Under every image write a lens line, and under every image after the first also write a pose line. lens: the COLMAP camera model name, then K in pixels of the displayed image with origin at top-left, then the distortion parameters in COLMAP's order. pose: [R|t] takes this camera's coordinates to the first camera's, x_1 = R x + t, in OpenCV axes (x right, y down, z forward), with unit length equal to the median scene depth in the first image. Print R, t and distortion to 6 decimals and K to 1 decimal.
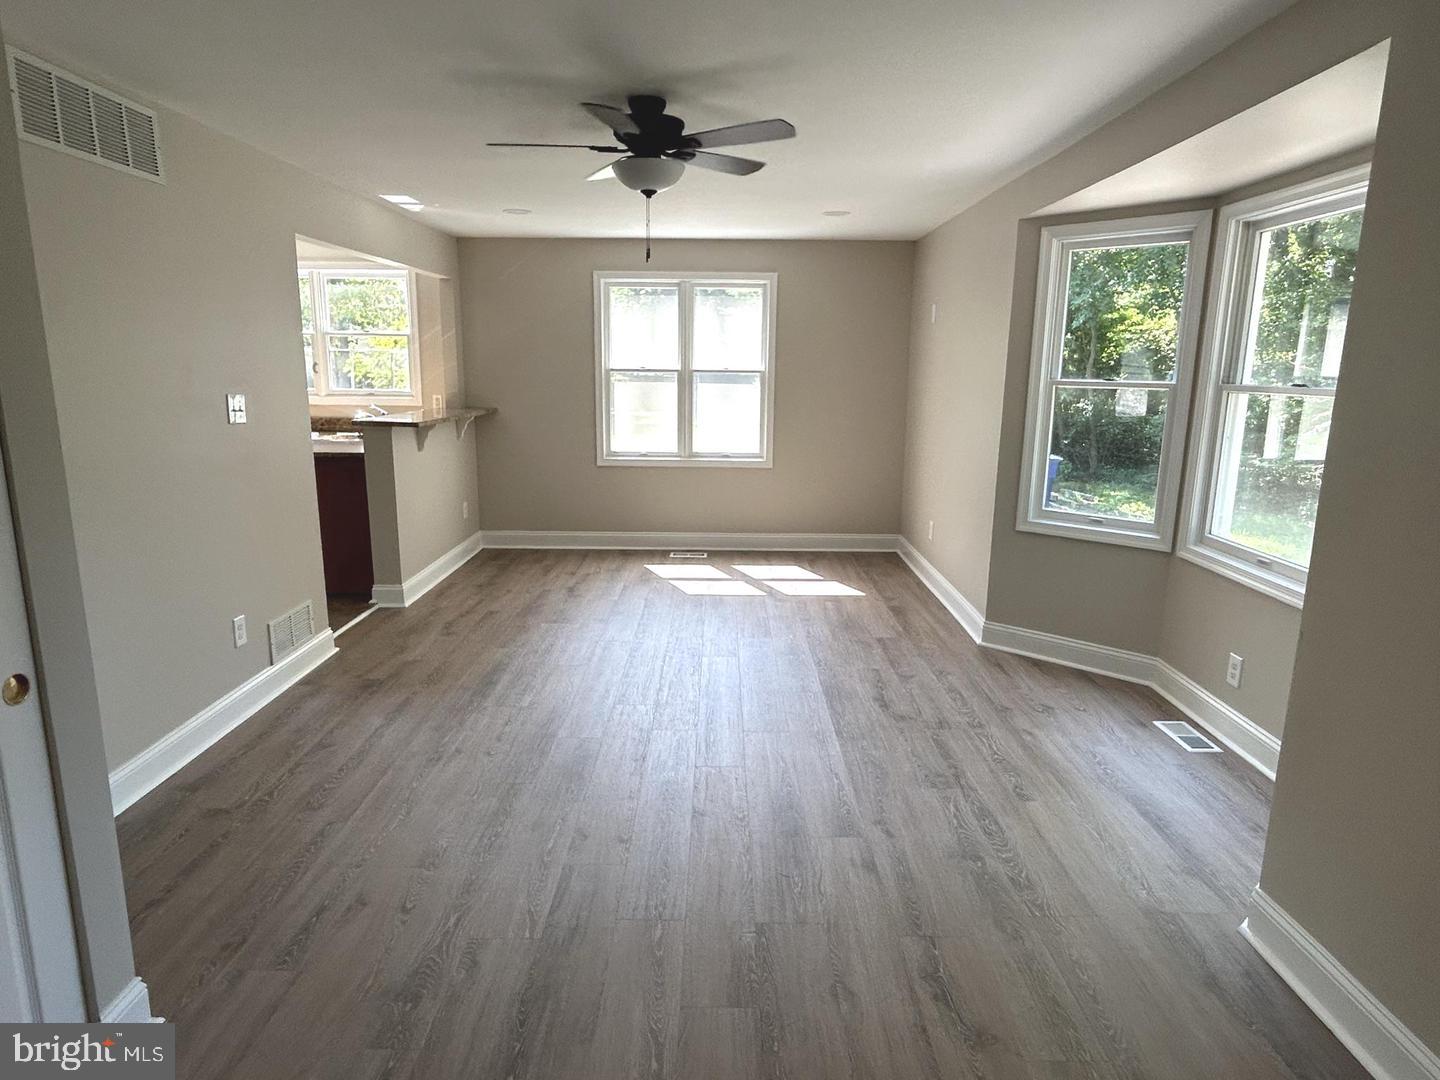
lens RADIAL K [[837.1, 0, 716.5], [0, 837.1, 535.6], [0, 0, 1]] dist [0.000029, -0.000053]
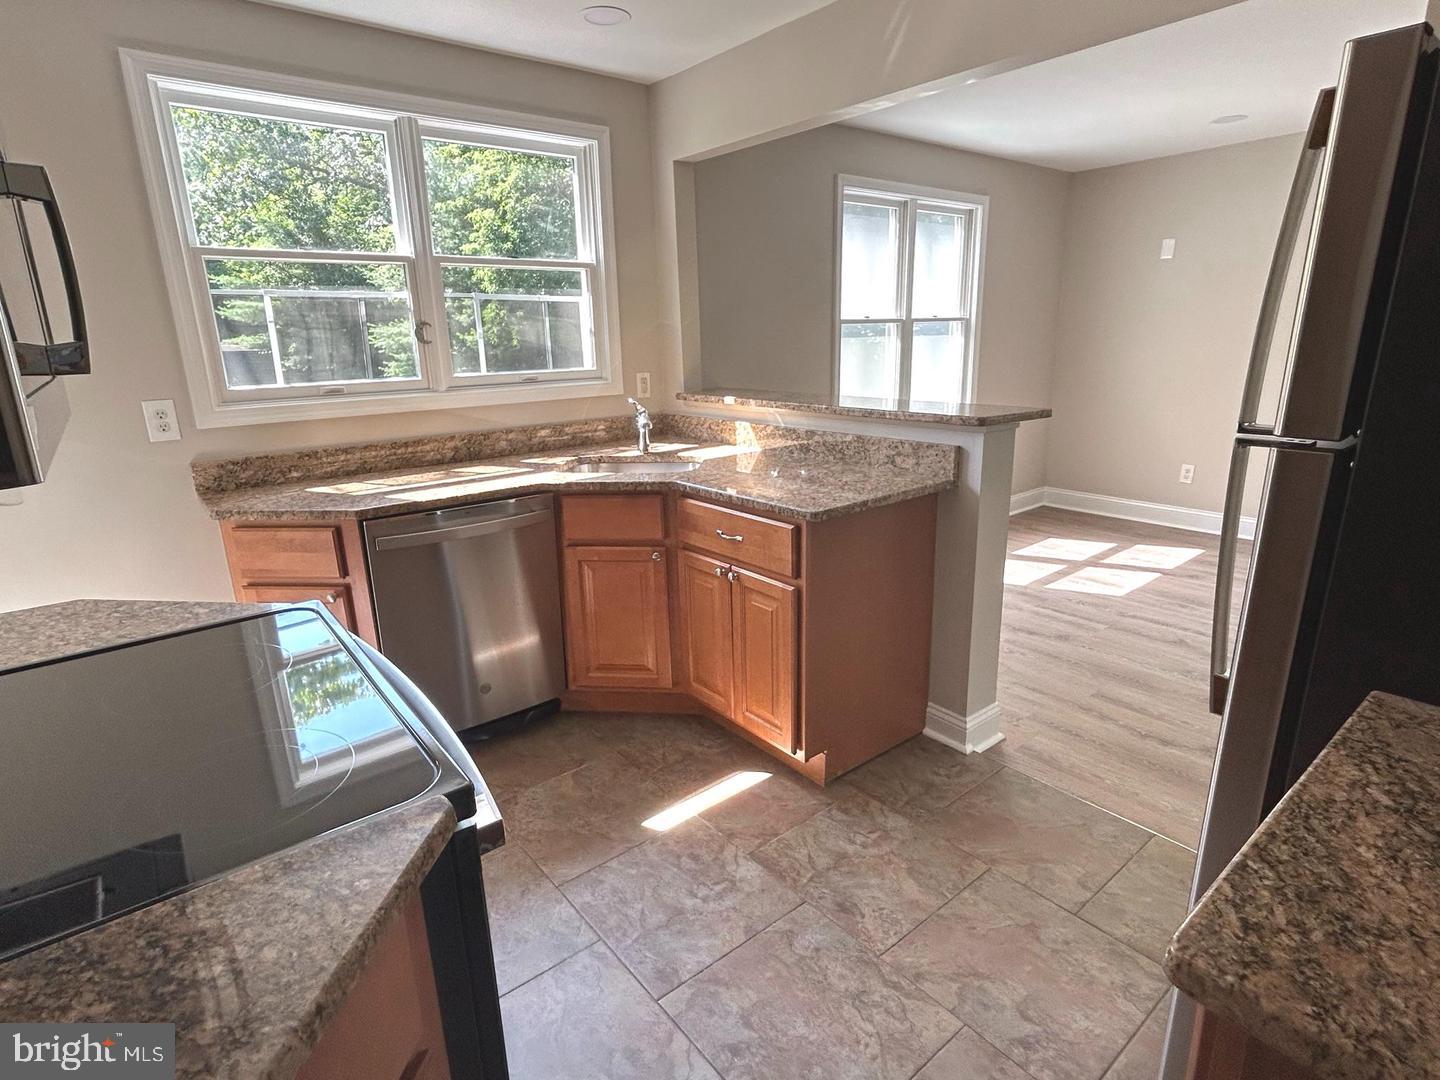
lens RADIAL K [[756.0, 0, 719.9], [0, 756.0, 538.7], [0, 0, 1]] dist [-0.002248, -0.000202]
pose [[0.771276, -0.198926, 0.604617, -1.034011], [0.160244, 0.979997, 0.118016, -0.178417], [-0.615999, 0.005864, 0.787725, 0.914563]]
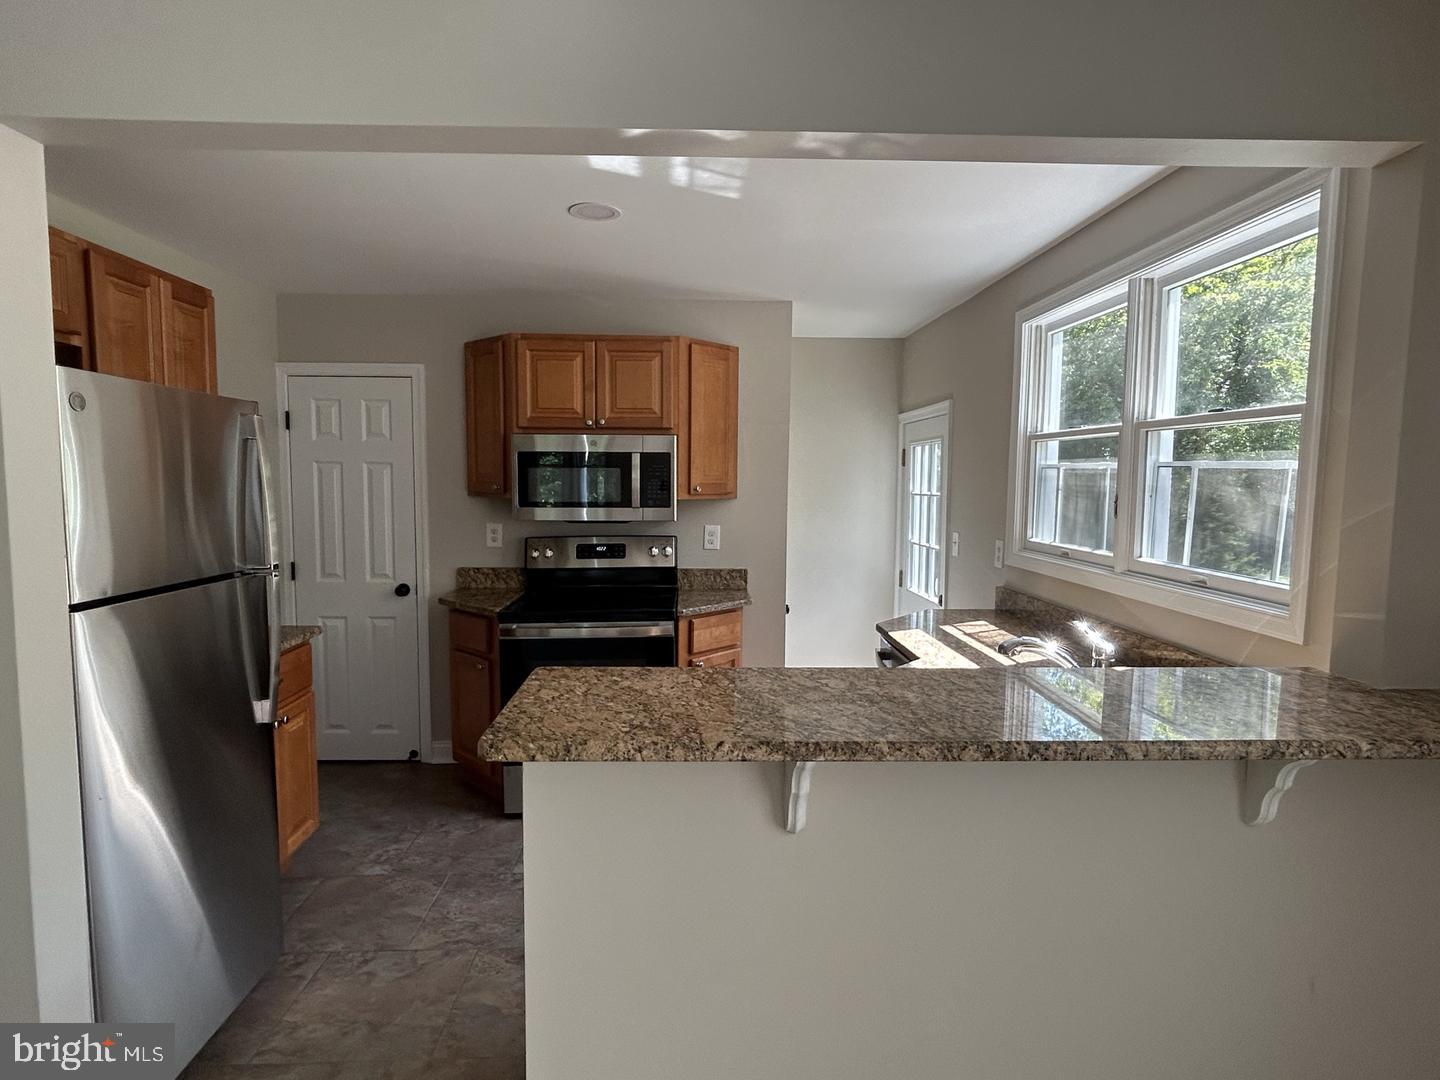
lens RADIAL K [[756.0, 0, 712.8], [0, 756.0, 542.4], [0, 0, 1]] dist [-0.002248, -0.000202]
pose [[0.045492, 0.076921, -0.995999, -0.176843], [-0.208687, 0.975765, 0.065827, -0.269424], [0.976924, 0.204857, 0.060442, 1.277330]]
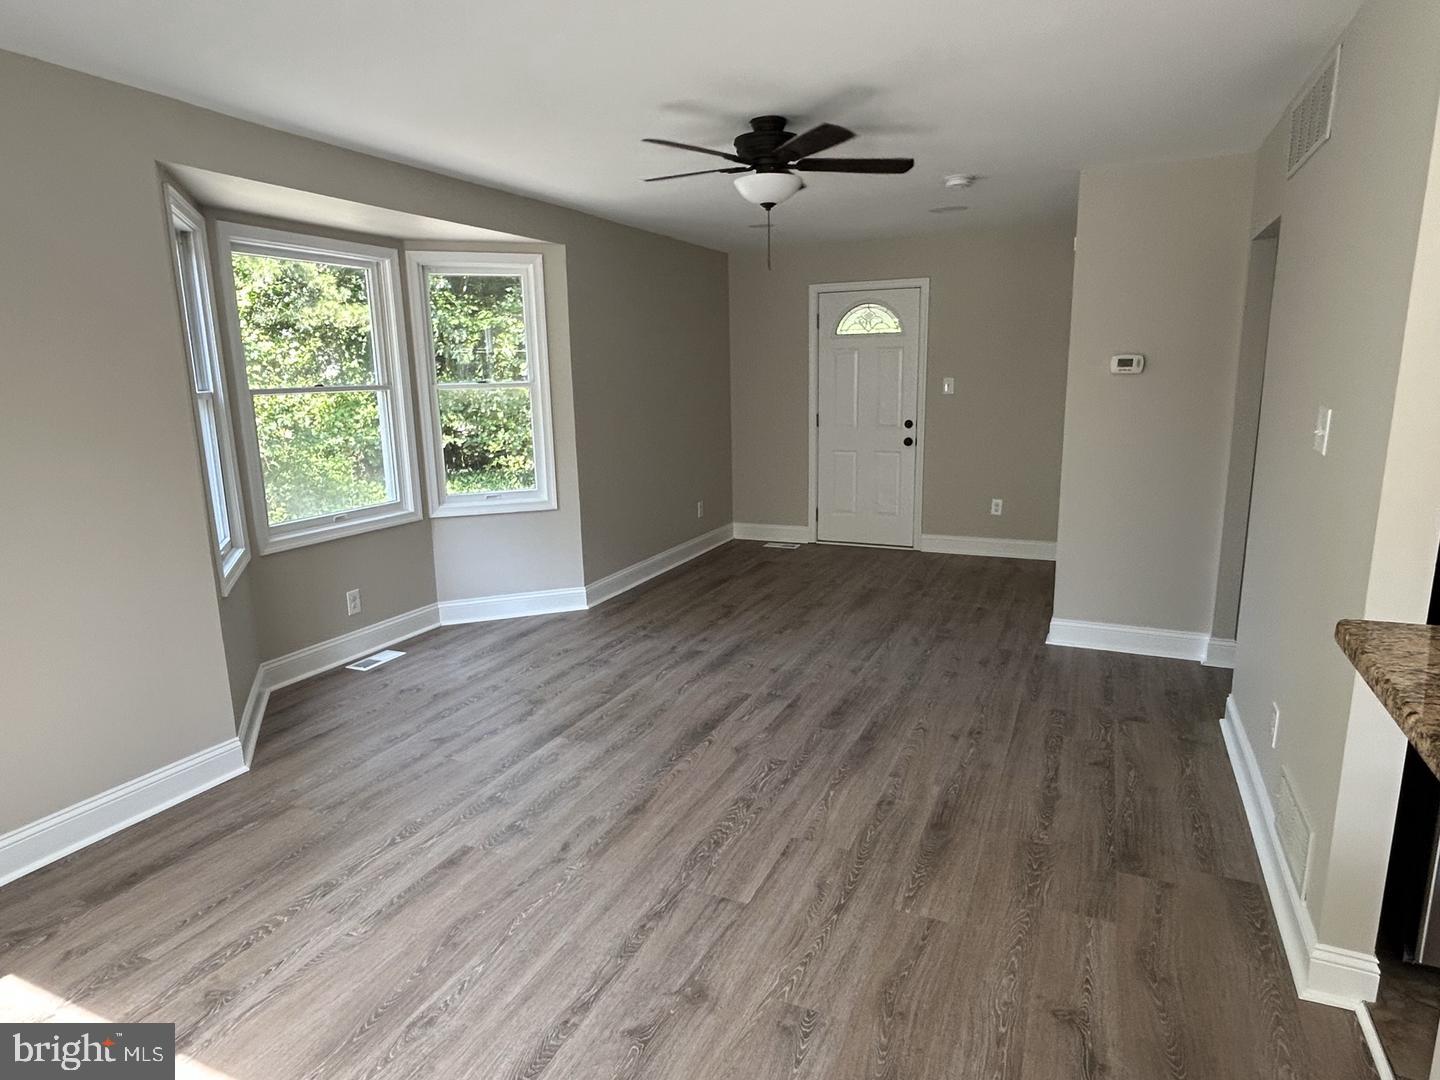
lens RADIAL K [[837.1, 0, 718.6], [0, 837.1, 539.7], [0, 0, 1]] dist [0.000029, -0.000053]
pose [[-0.912150, -0.076137, 0.402723, -0.358948], [0.091670, 0.919803, 0.381523, -0.318529], [-0.399474, 0.384924, -0.832018, 1.536271]]
